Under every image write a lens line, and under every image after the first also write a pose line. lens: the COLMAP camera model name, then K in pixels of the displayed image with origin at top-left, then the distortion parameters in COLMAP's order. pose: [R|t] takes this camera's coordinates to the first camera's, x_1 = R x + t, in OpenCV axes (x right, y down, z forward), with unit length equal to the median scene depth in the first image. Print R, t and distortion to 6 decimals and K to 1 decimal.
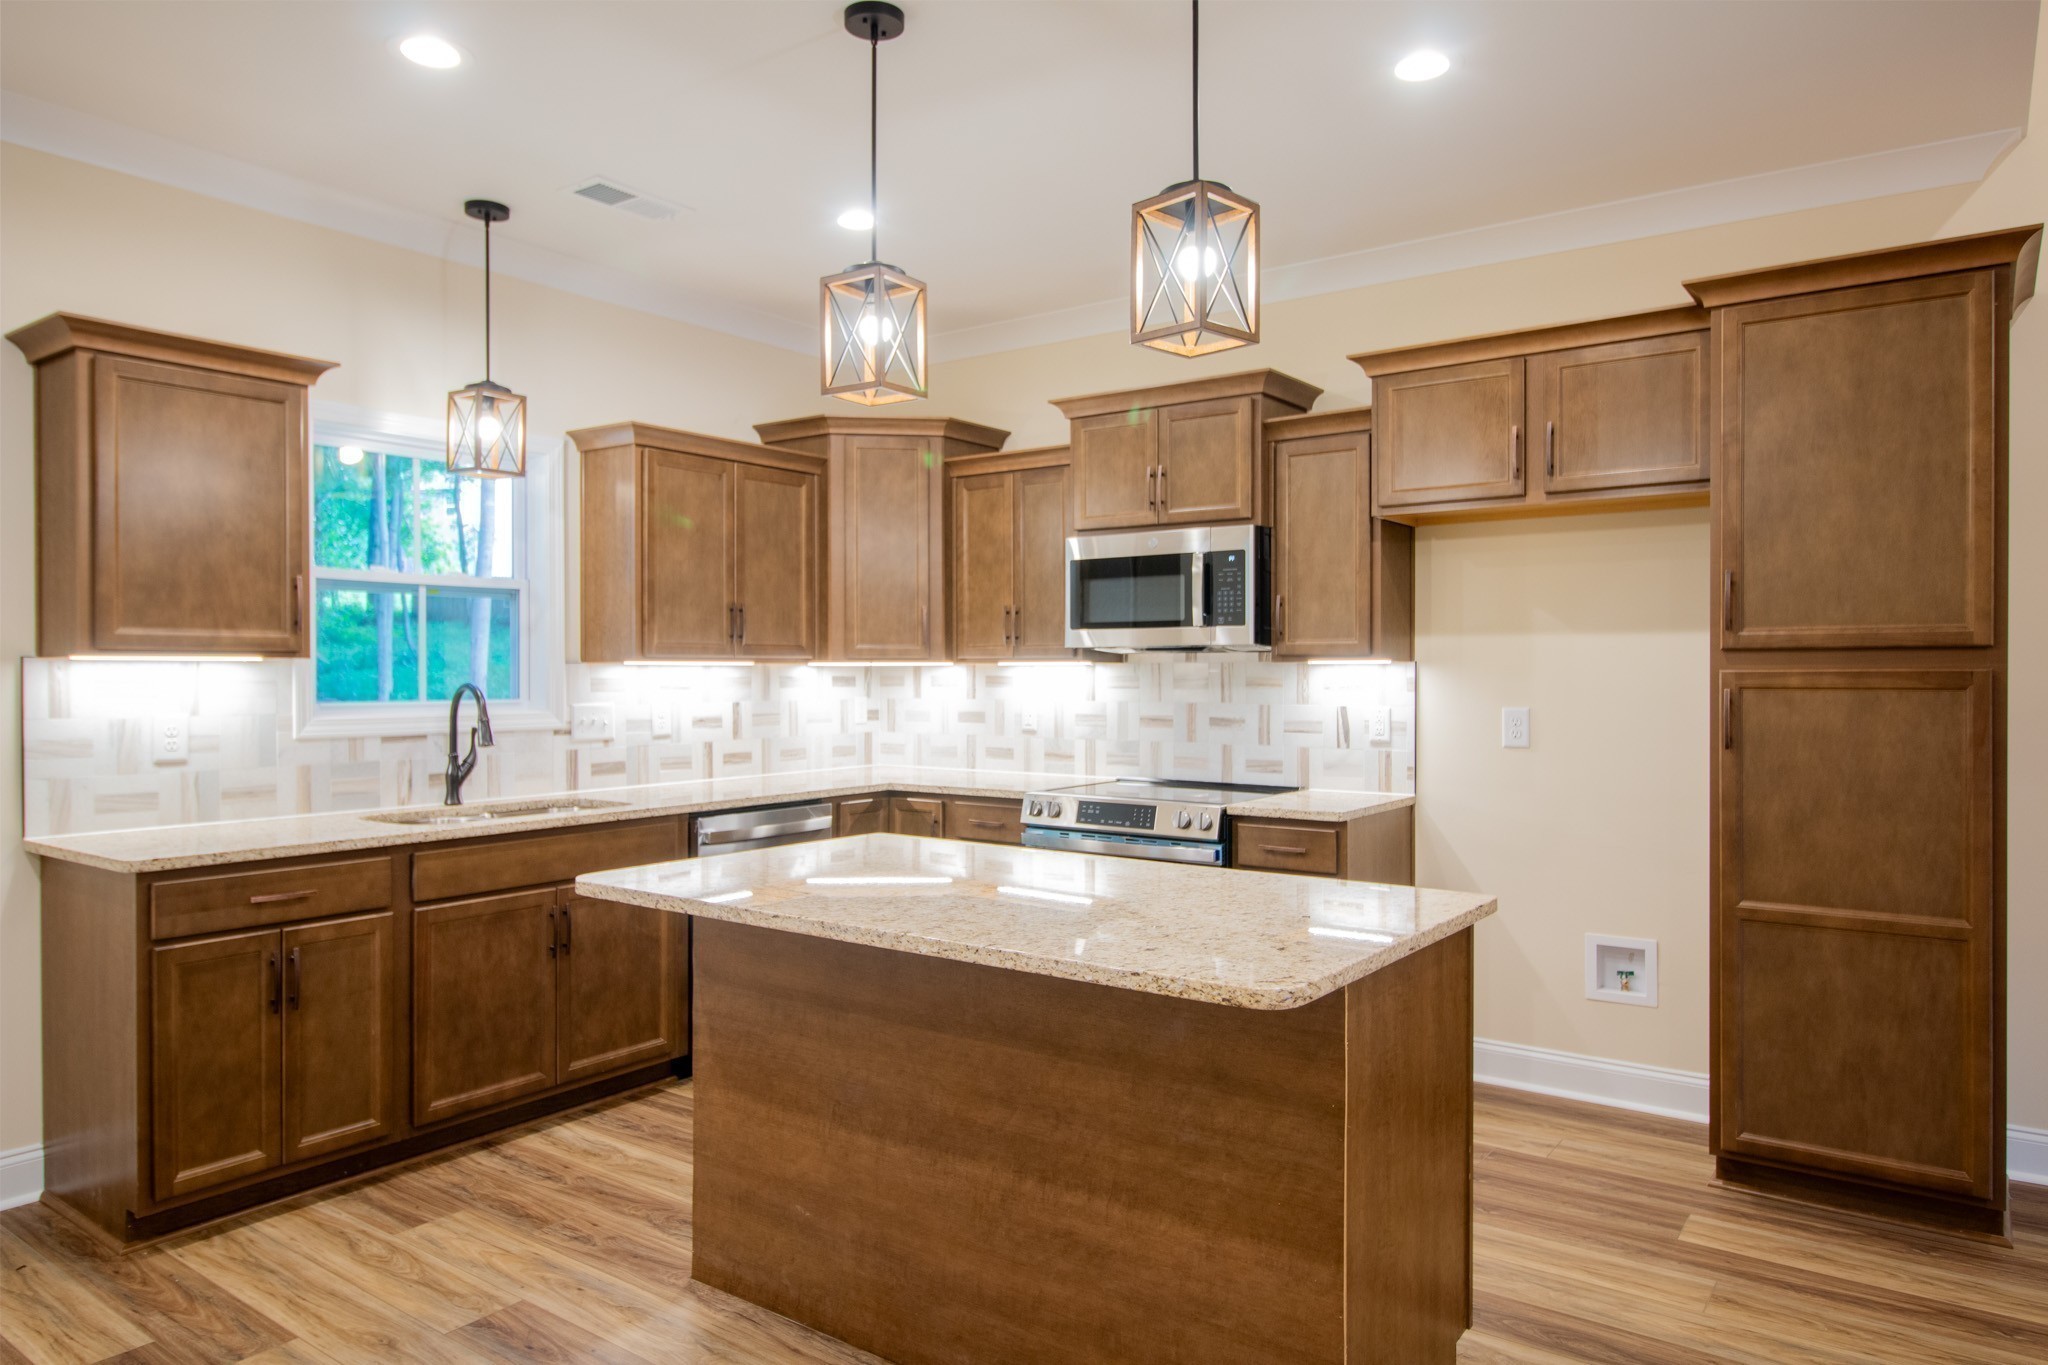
lens RADIAL K [[1319.0, 0, 1029.9], [0, 1319.0, 679.1], [0, 0, 1]] dist [-0.000576, 0.000310]
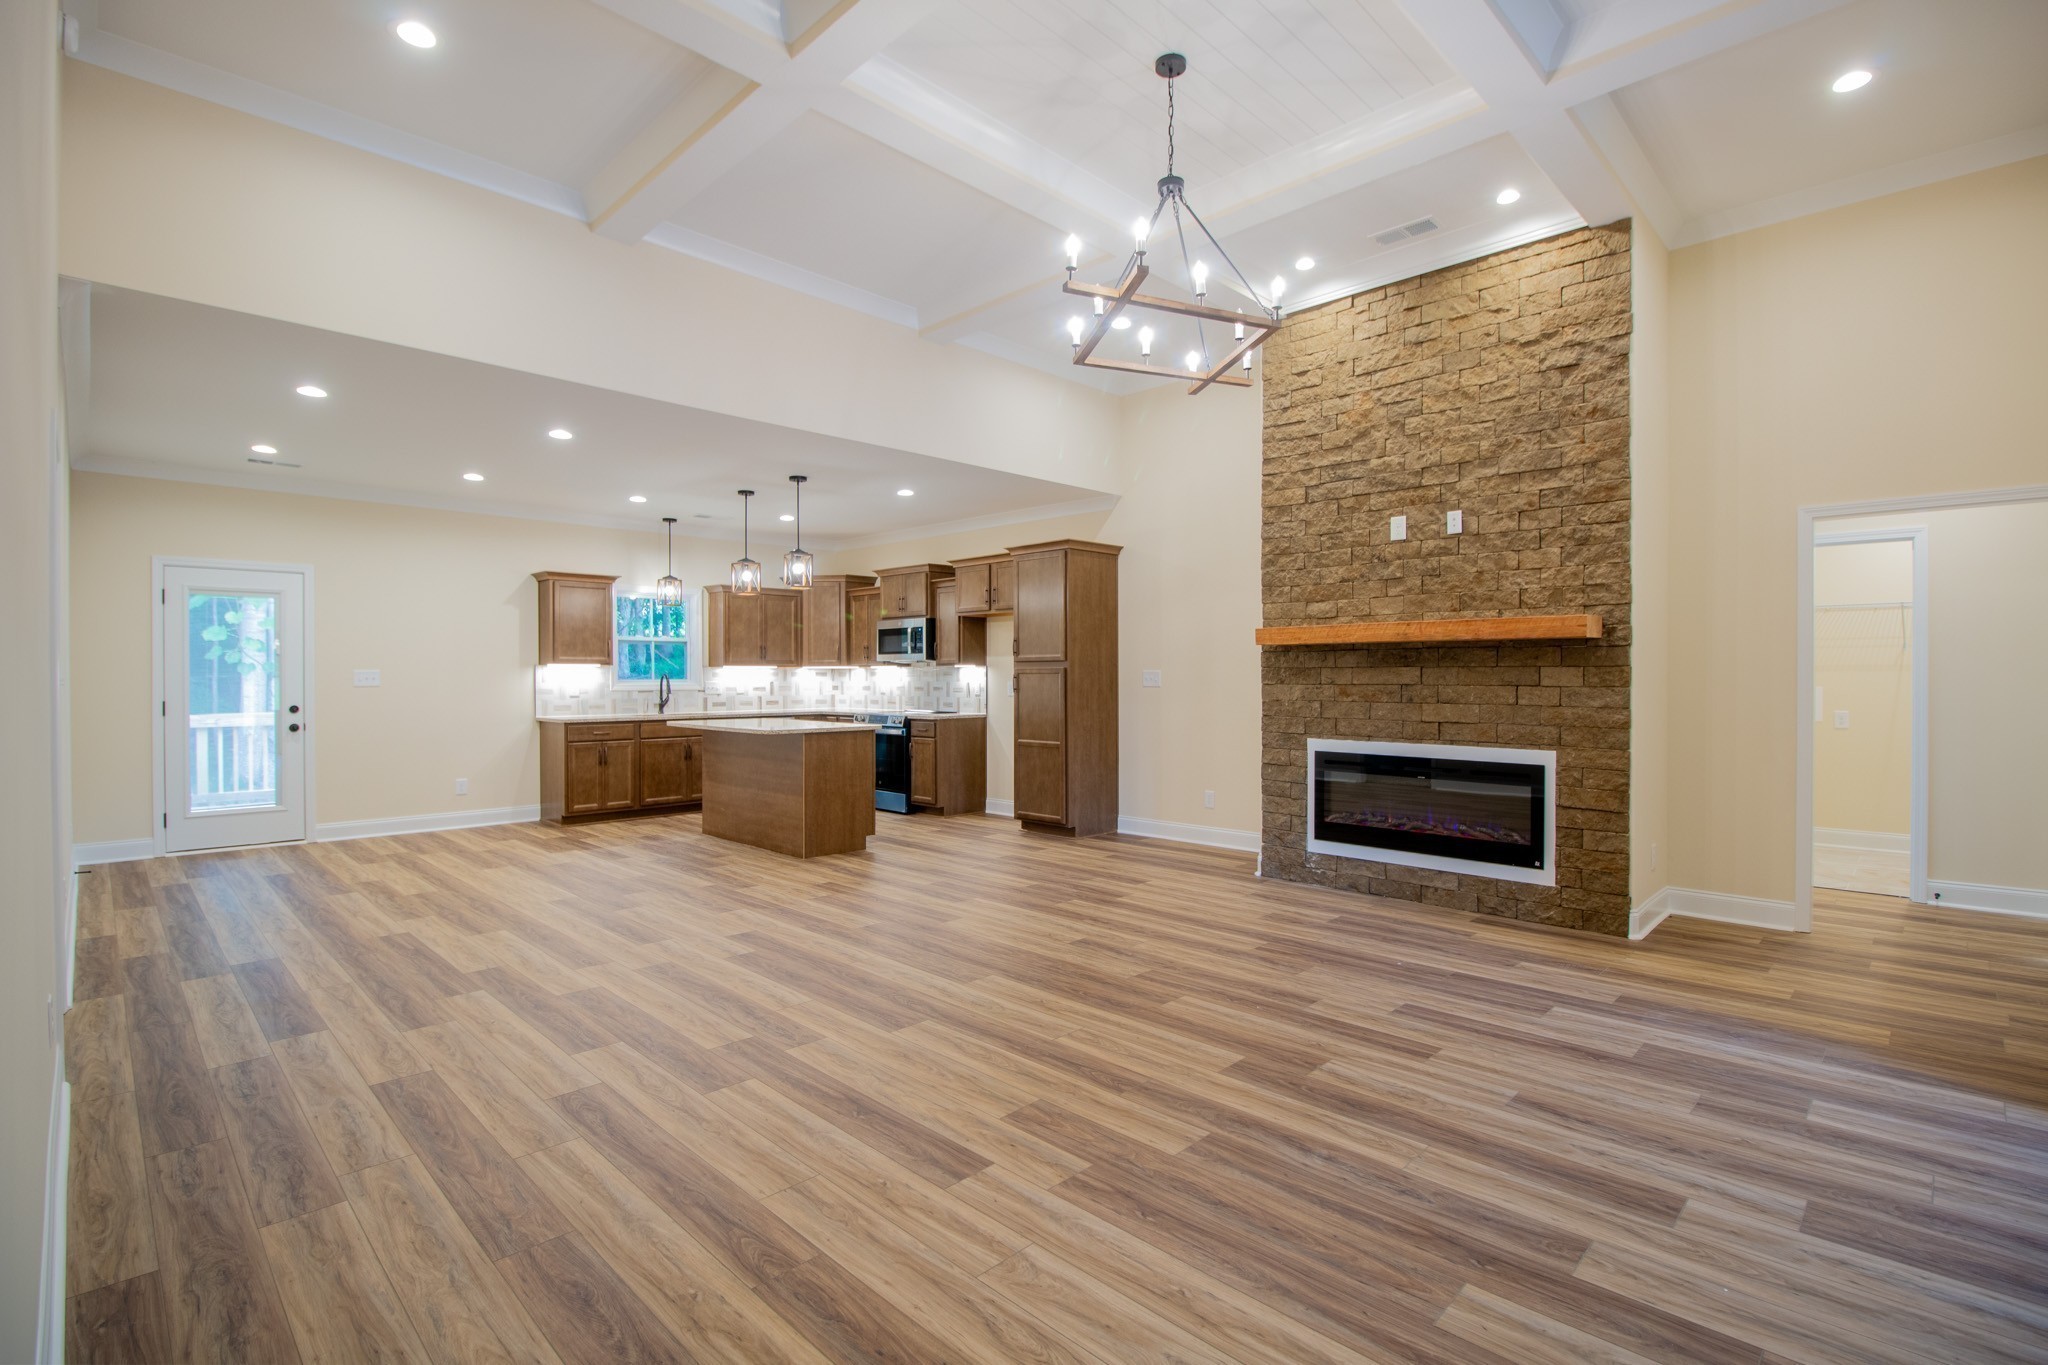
lens RADIAL K [[947.9, 0, 1019.7], [0, 947.9, 682.2], [0, 0, 1]] dist [-0.002282, -0.000051]
pose [[0.987634, 0.000897, -0.156777, 0.780365], [-0.000867, 1.000000, 0.000257, 0.023930], [0.156777, -0.000118, 0.987634, -1.110328]]
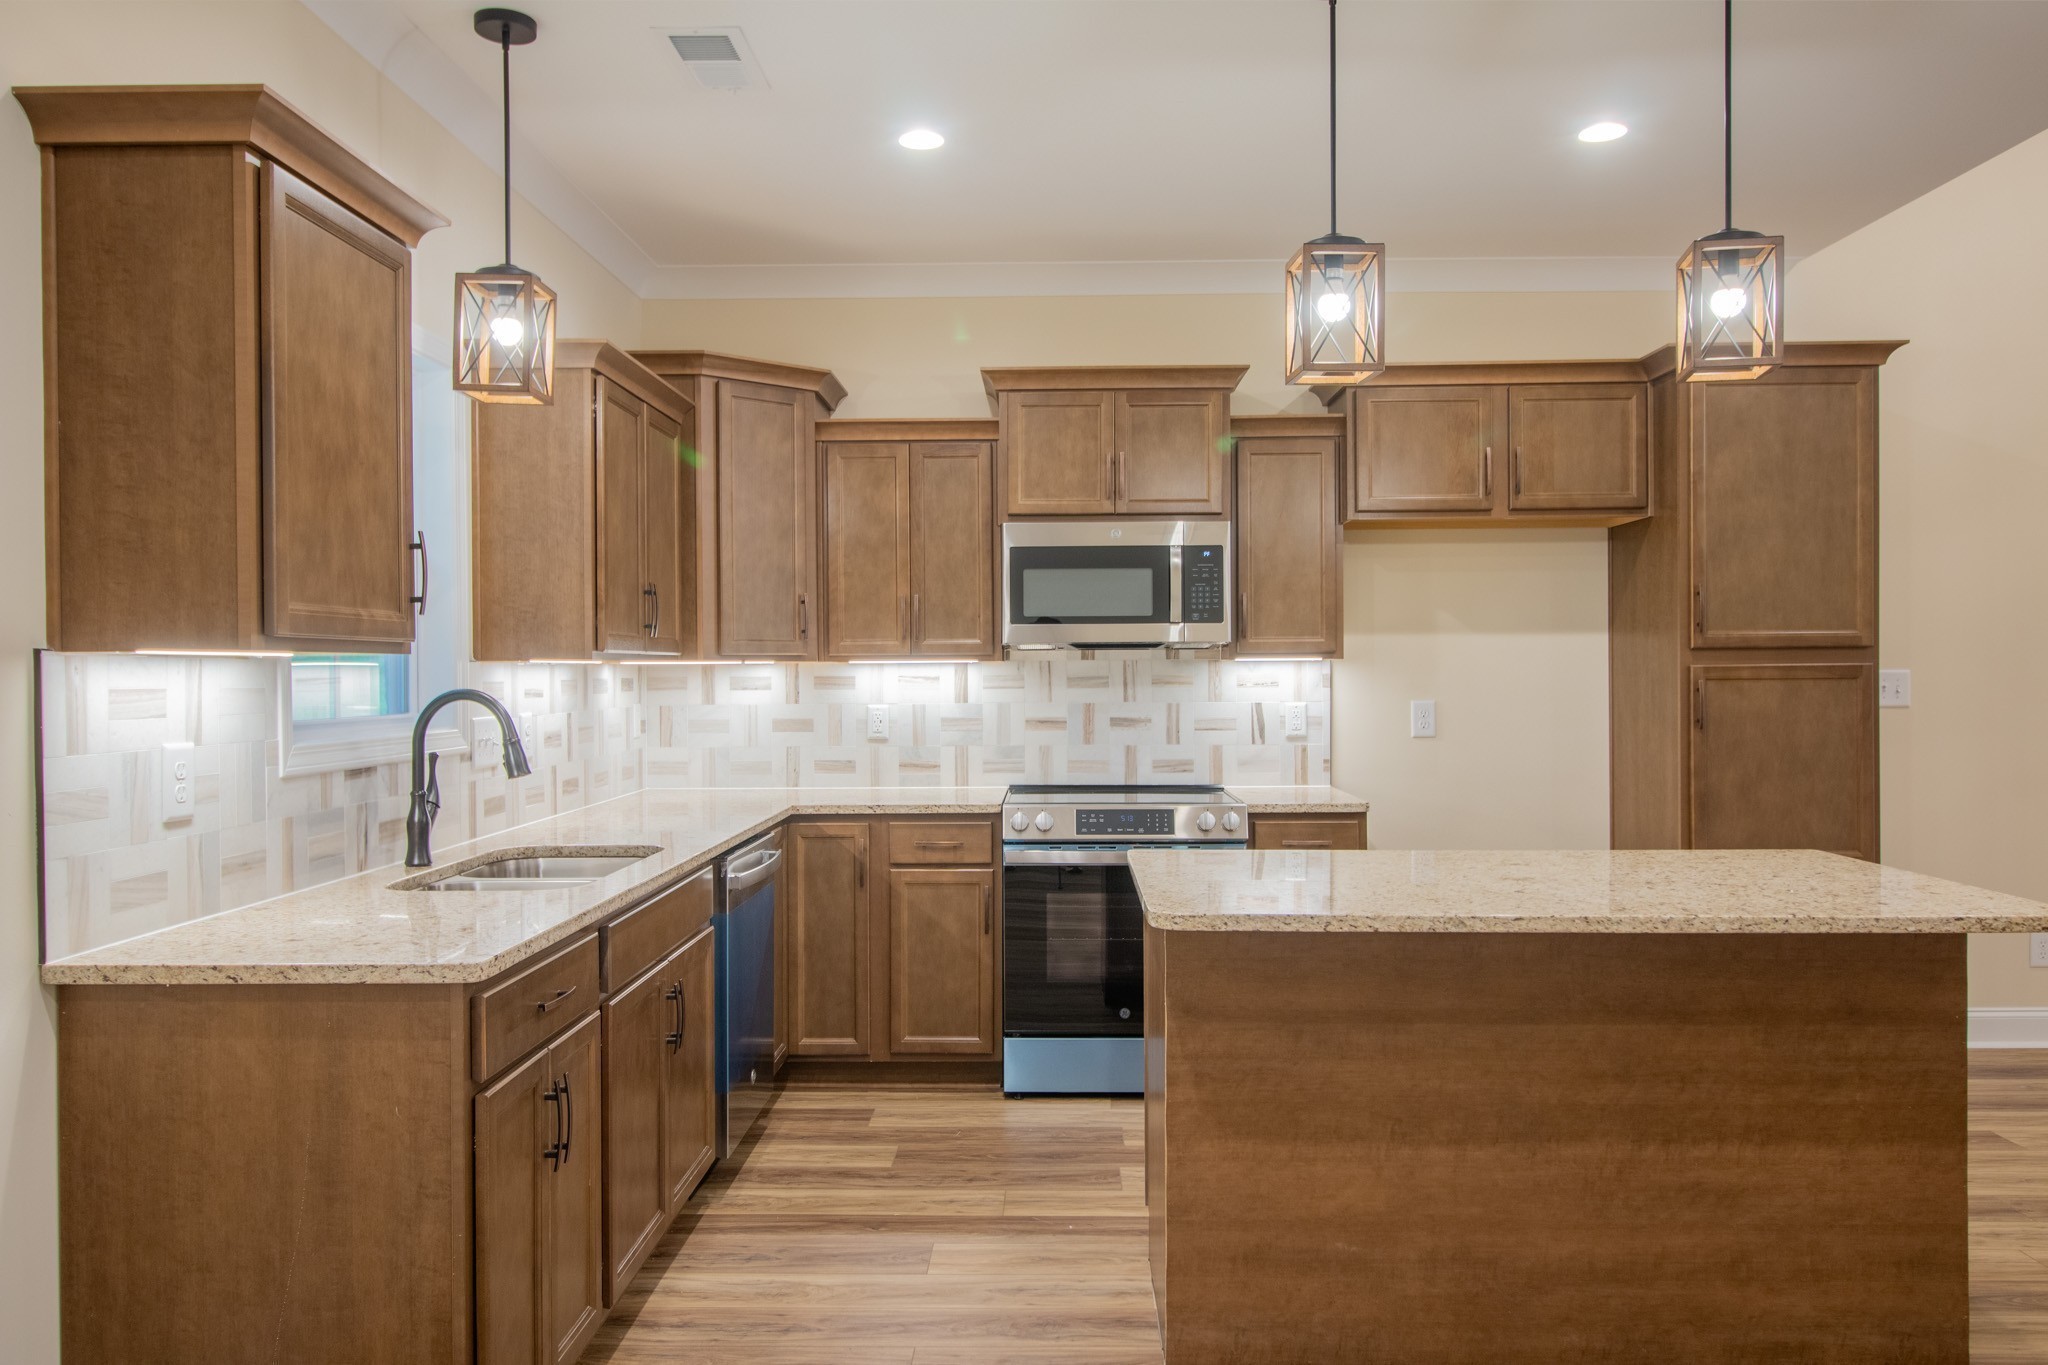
lens RADIAL K [[1508.6, 0, 1020.2], [0, 1508.6, 678.8], [0, 0, 1]] dist [0.009282, -0.009230]
pose [[0.819139, -0.007658, 0.573544, -0.693441], [0.008653, 0.999962, 0.000994, -0.000859], [-0.573530, 0.004149, 0.819174, 0.183211]]
